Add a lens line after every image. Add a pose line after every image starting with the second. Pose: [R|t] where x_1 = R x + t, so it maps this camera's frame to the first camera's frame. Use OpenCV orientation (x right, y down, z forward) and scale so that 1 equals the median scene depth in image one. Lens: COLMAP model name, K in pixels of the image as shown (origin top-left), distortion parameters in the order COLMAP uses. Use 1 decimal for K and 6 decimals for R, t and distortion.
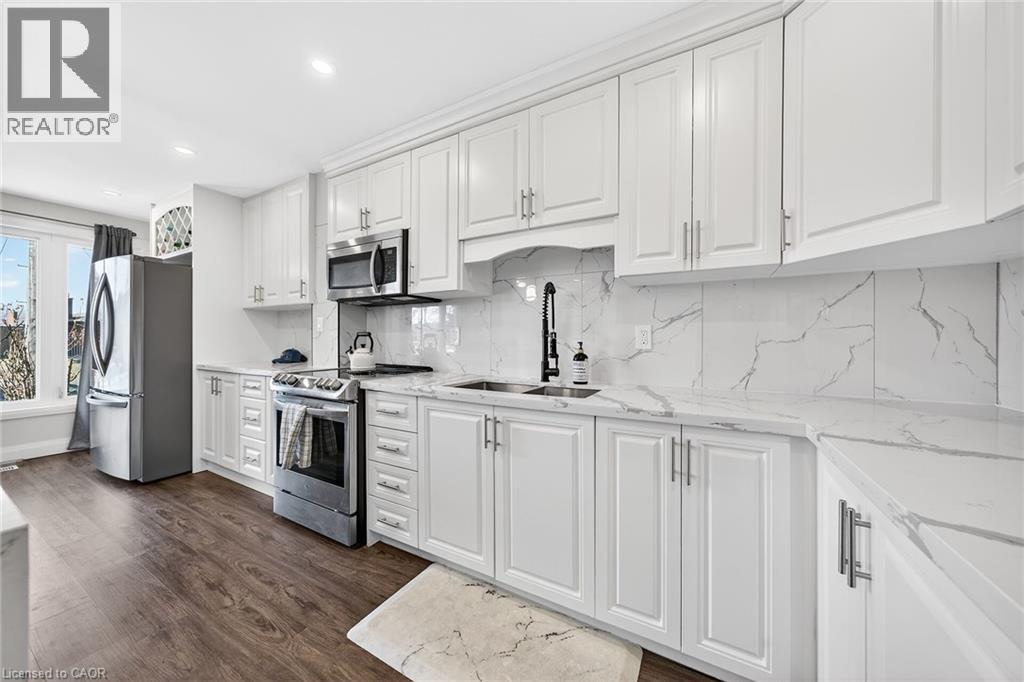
lens RADIAL K [[356.6, 0, 513.5], [0, 356.6, 337.5], [0, 0, 1]] dist [-0.008344, 0.000548]
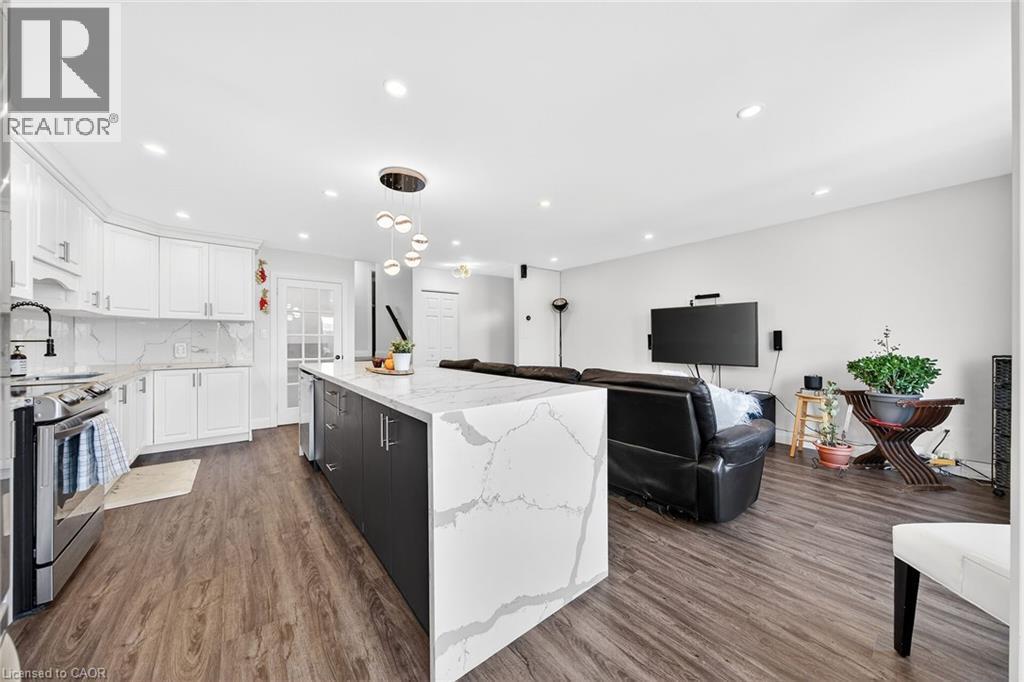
lens RADIAL K [[356.6, 0, 516.0], [0, 356.6, 350.2], [0, 0, 1]] dist [-0.008344, 0.000548]
pose [[-0.925260, -0.014759, 0.379046, -2.023144], [-0.010675, 0.999860, 0.012874, -0.007858], [-0.379183, 0.007865, -0.925288, 1.480467]]
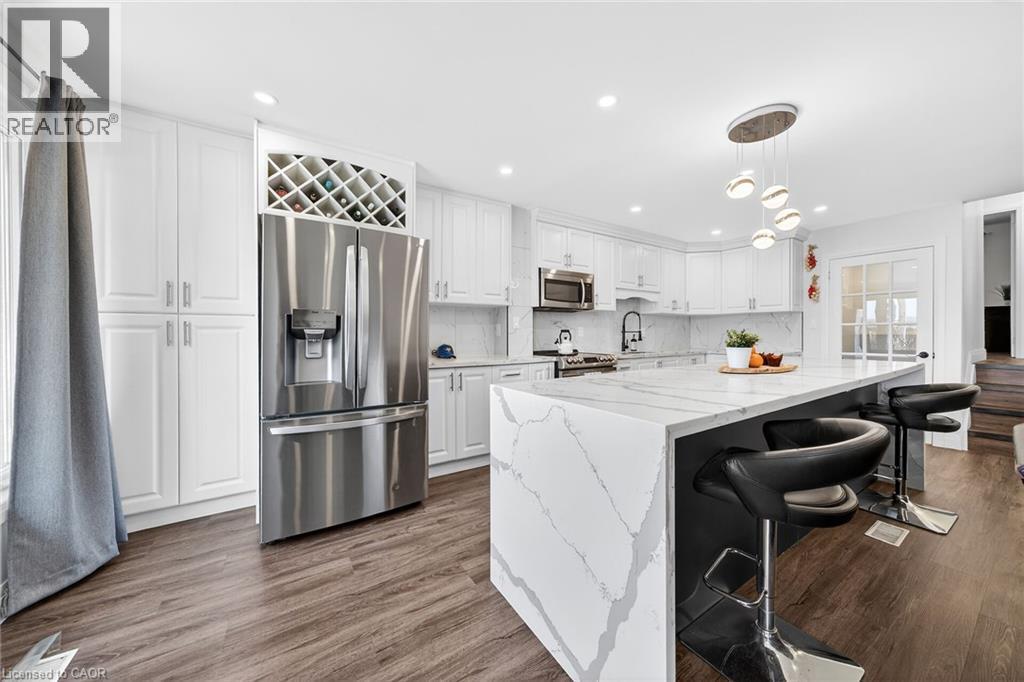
lens RADIAL K [[356.6, 0, 518.5], [0, 356.6, 349.7], [0, 0, 1]] dist [-0.008344, 0.000548]
pose [[0.472126, -0.049576, 0.880136, -2.385629], [-0.009119, 0.998089, 0.061112, -0.025554], [-0.881484, -0.036879, 0.470772, 0.506676]]
